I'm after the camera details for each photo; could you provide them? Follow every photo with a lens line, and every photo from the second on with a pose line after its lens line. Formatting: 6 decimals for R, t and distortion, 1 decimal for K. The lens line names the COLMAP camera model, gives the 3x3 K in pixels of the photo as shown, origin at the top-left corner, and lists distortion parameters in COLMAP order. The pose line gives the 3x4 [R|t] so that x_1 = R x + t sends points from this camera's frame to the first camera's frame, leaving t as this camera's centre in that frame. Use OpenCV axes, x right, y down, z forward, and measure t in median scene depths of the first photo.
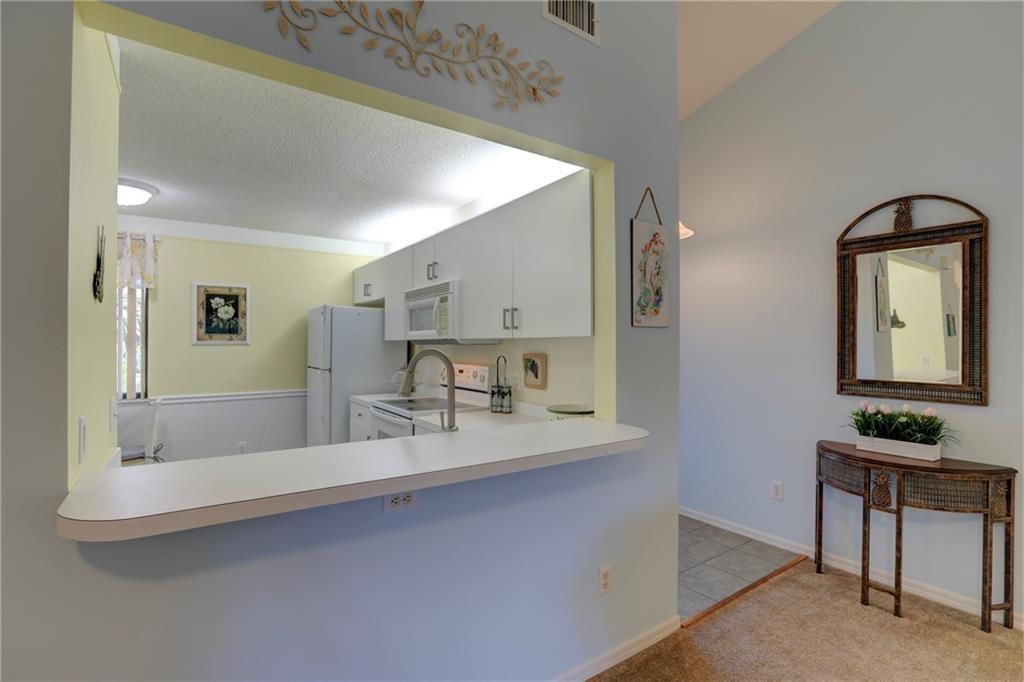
lens RADIAL K [[479.6, 0, 512.0], [0, 479.6, 341.0], [0, 0, 1]] dist [-0.045719, 0.018214]
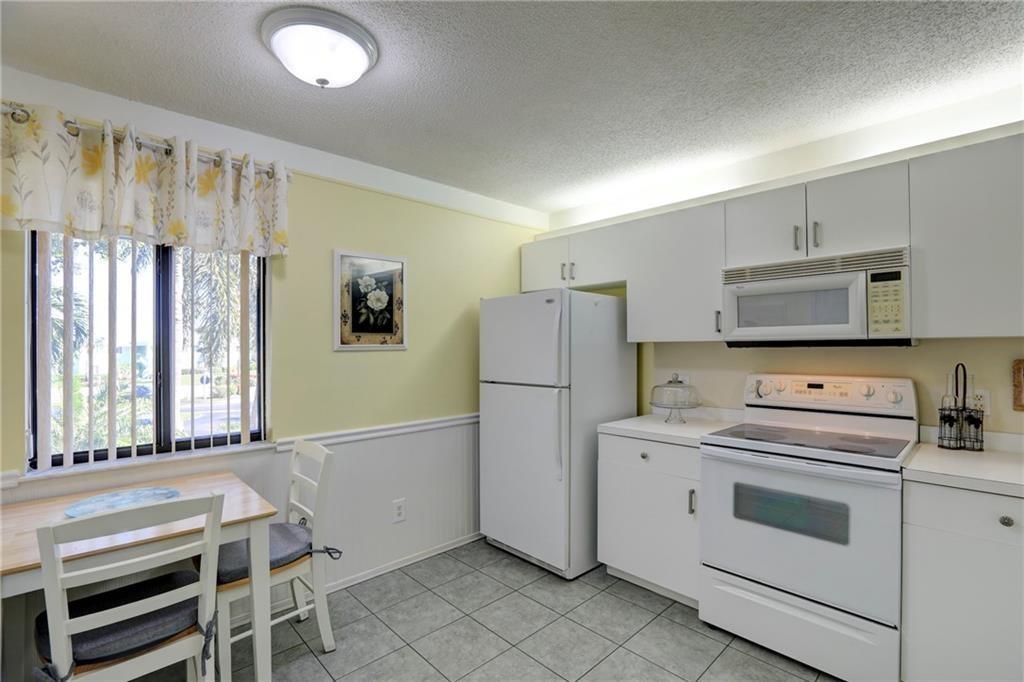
lens RADIAL K [[465.4, 0, 512.3], [0, 465.4, 343.7], [0, 0, 1]] dist [-0.054699, 0.020338]
pose [[0.987294, -0.006861, 0.158754, -0.773280], [0.006435, 0.999974, 0.003194, -0.002555], [-0.158772, -0.002131, 0.987313, 0.515854]]
